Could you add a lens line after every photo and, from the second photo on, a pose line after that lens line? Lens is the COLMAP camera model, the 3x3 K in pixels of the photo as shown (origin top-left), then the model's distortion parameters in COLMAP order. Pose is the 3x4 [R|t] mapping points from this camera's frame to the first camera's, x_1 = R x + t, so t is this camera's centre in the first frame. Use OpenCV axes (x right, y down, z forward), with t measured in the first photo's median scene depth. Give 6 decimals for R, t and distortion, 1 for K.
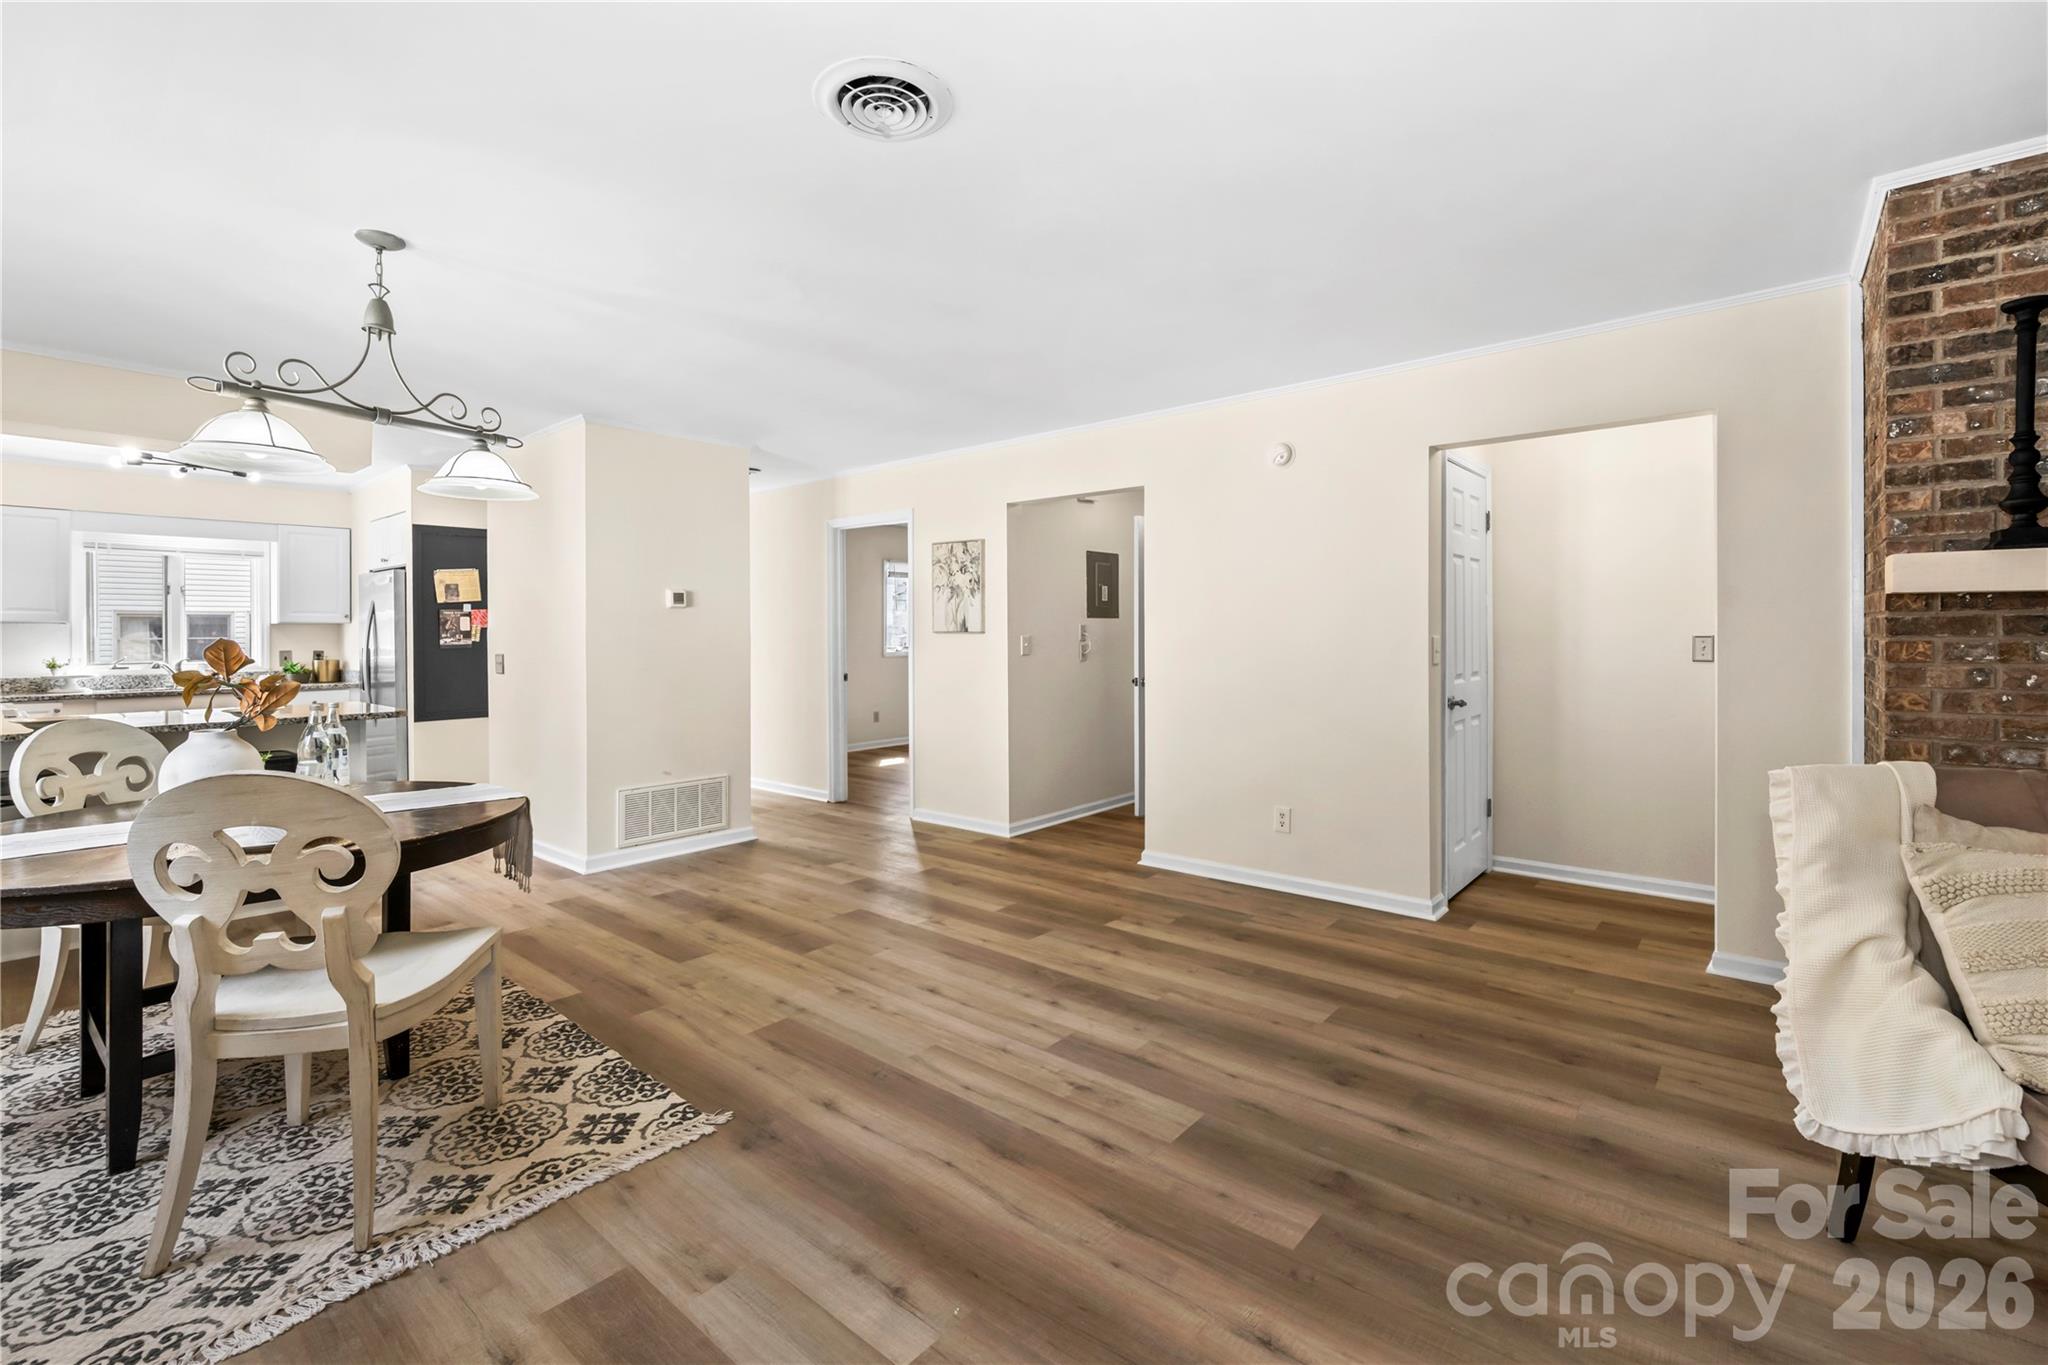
lens RADIAL K [[904.3, 0, 1035.8], [0, 904.3, 634.9], [0, 0, 1]] dist [-0.003855, 0.000625]
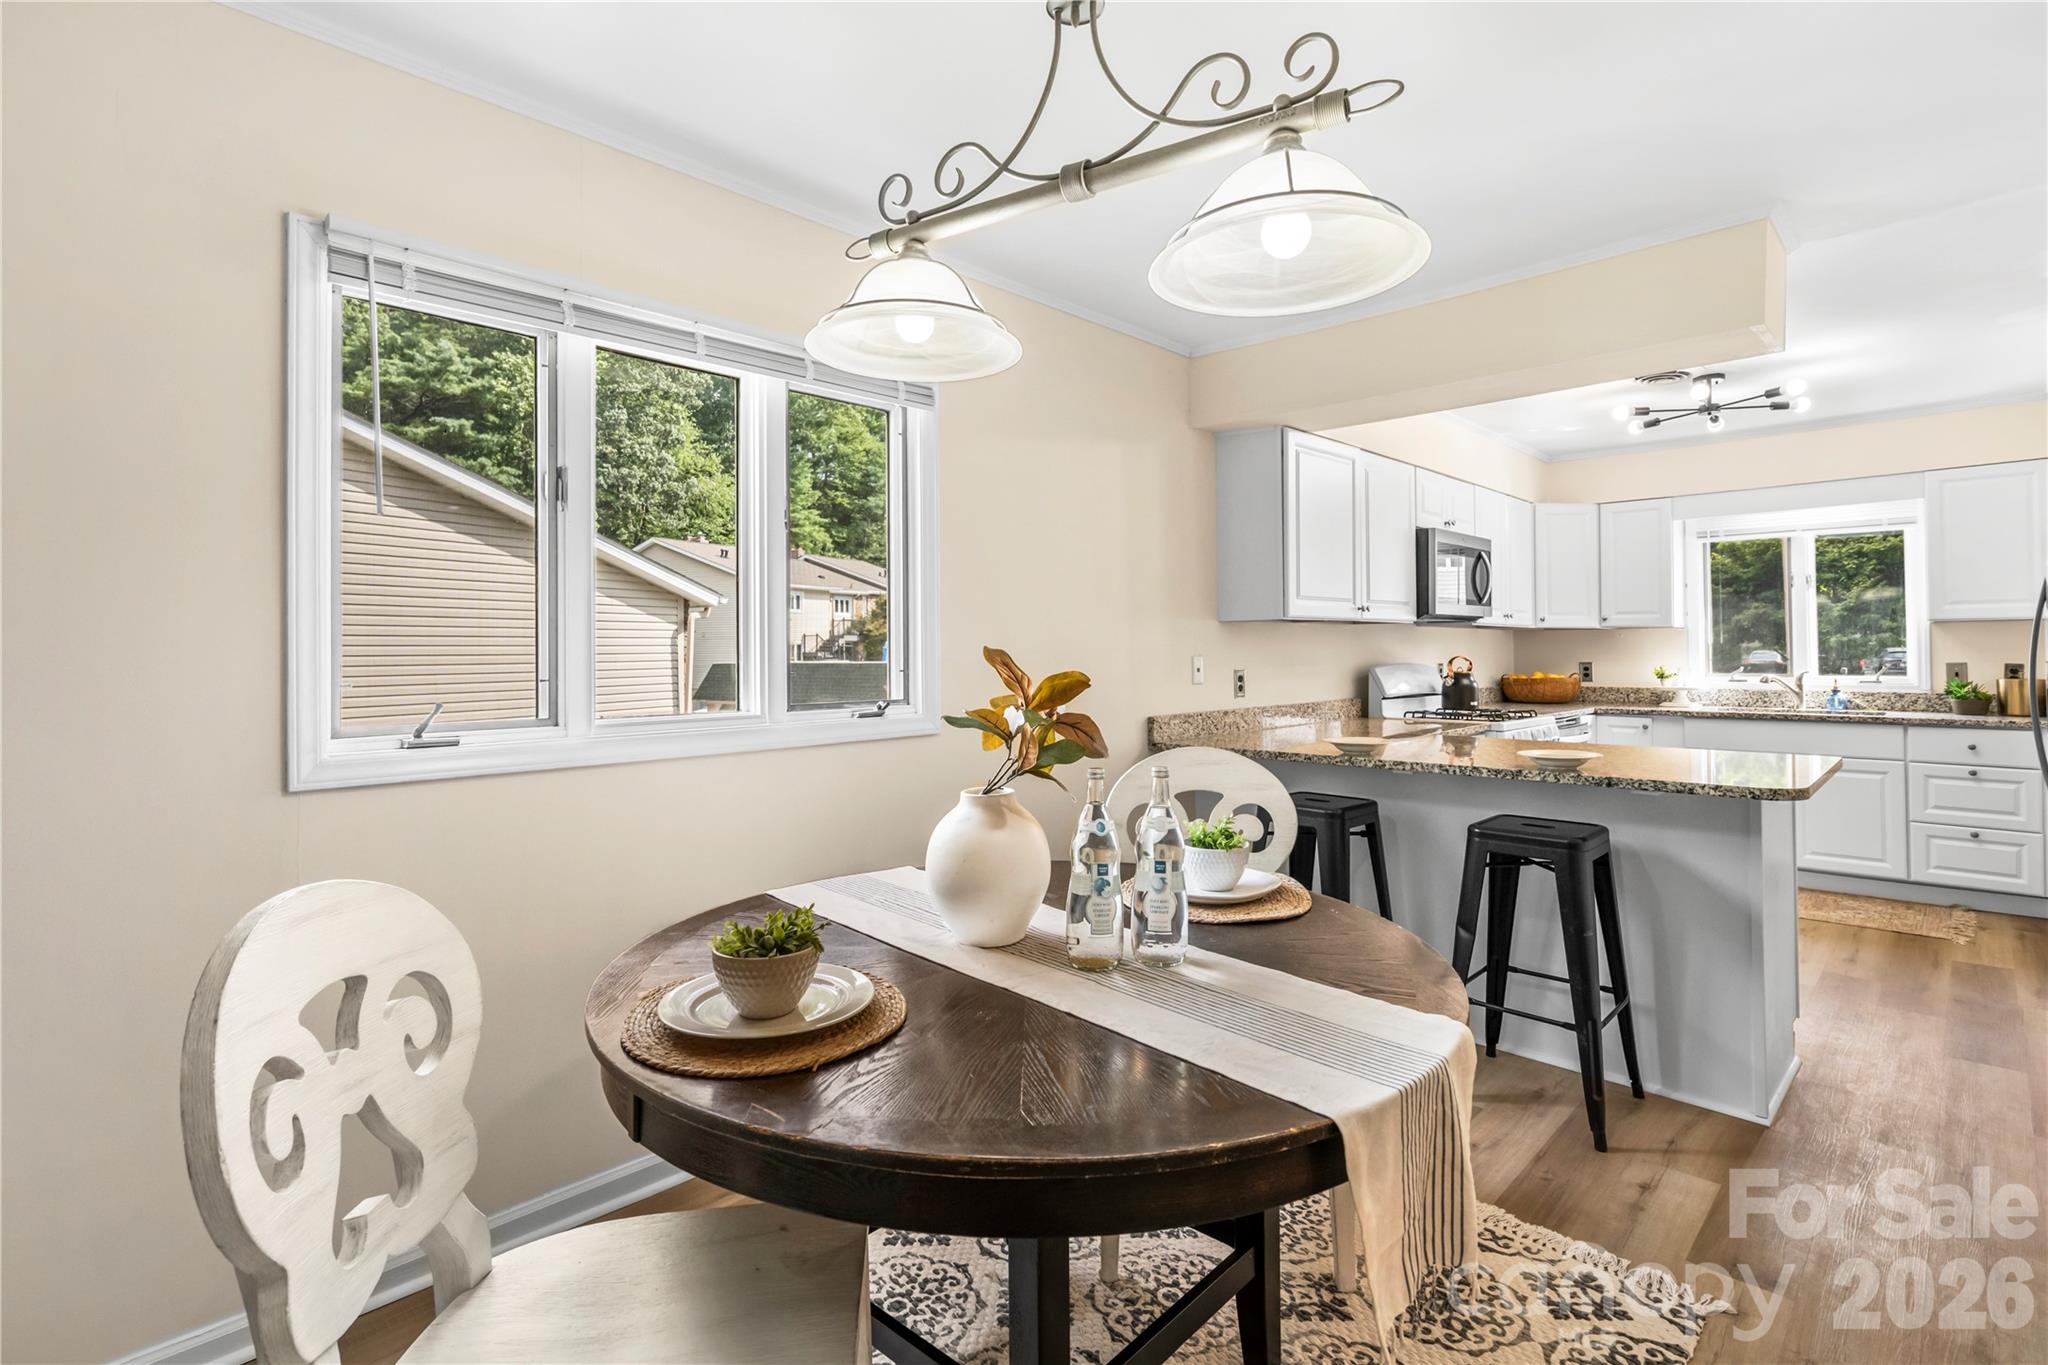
lens RADIAL K [[971.2, 0, 1026.0], [0, 971.2, 640.3], [0, 0, 1]] dist [0.003071, -0.001835]
pose [[-0.069300, -0.006191, -0.997577, -0.134964], [0.006833, 0.999954, -0.006681, 0.002373], [0.997572, -0.007279, -0.069255, 0.638136]]
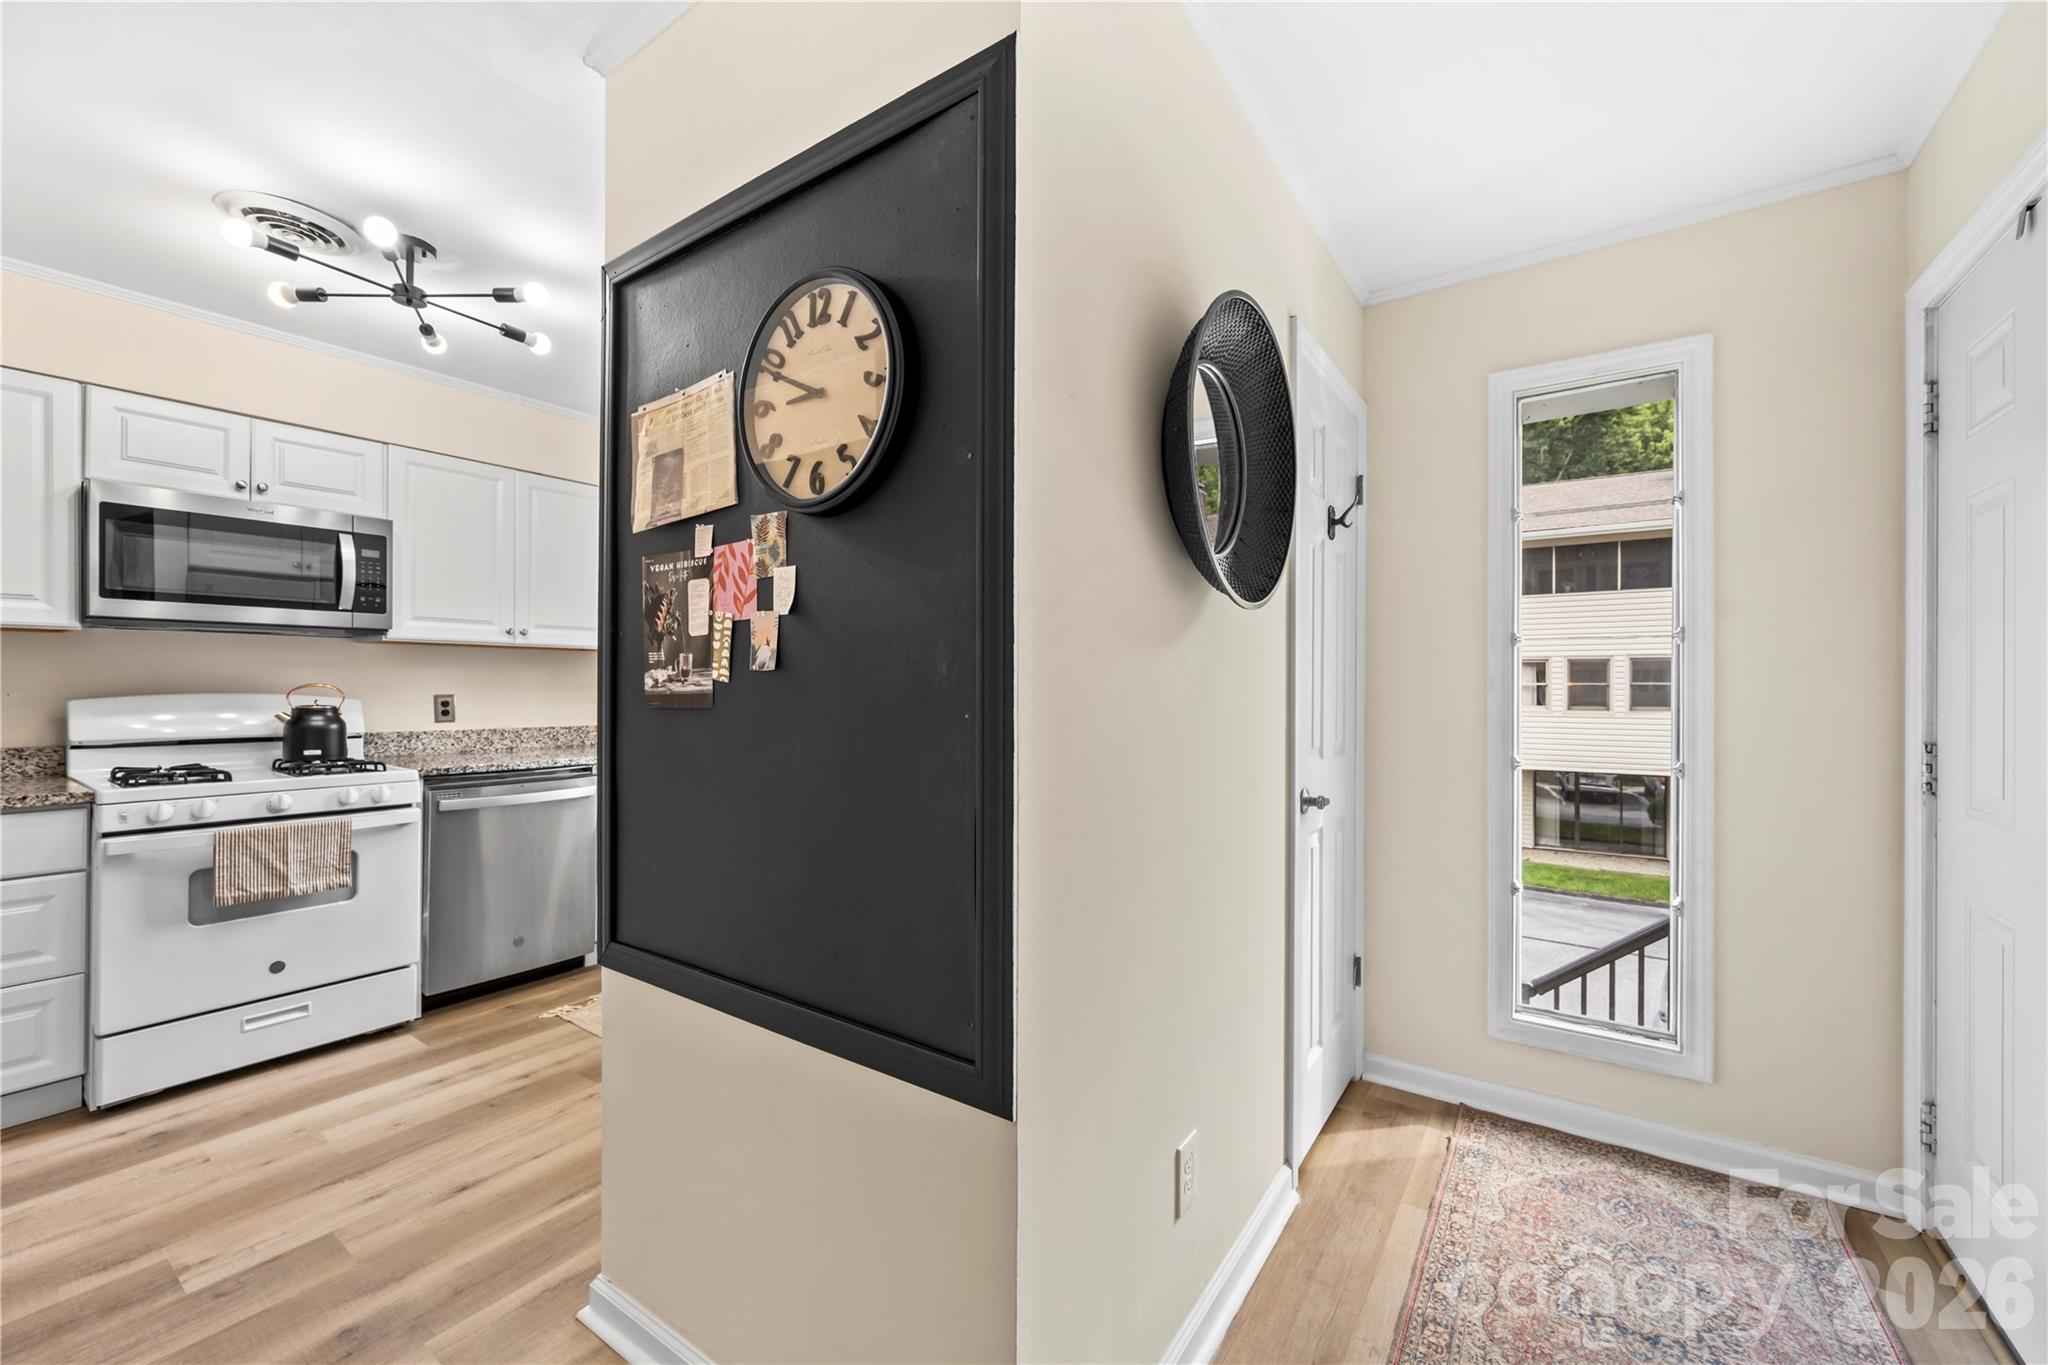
lens RADIAL K [[818.1, 0, 1025.6], [0, 818.1, 682.8], [0, 0, 1]] dist [-0.000865, 0.000692]
pose [[0.095608, 0.004862, -0.995407, -0.622032], [-0.005638, 0.999975, 0.004343, 0.010291], [0.995403, 0.005197, 0.095633, 1.639682]]
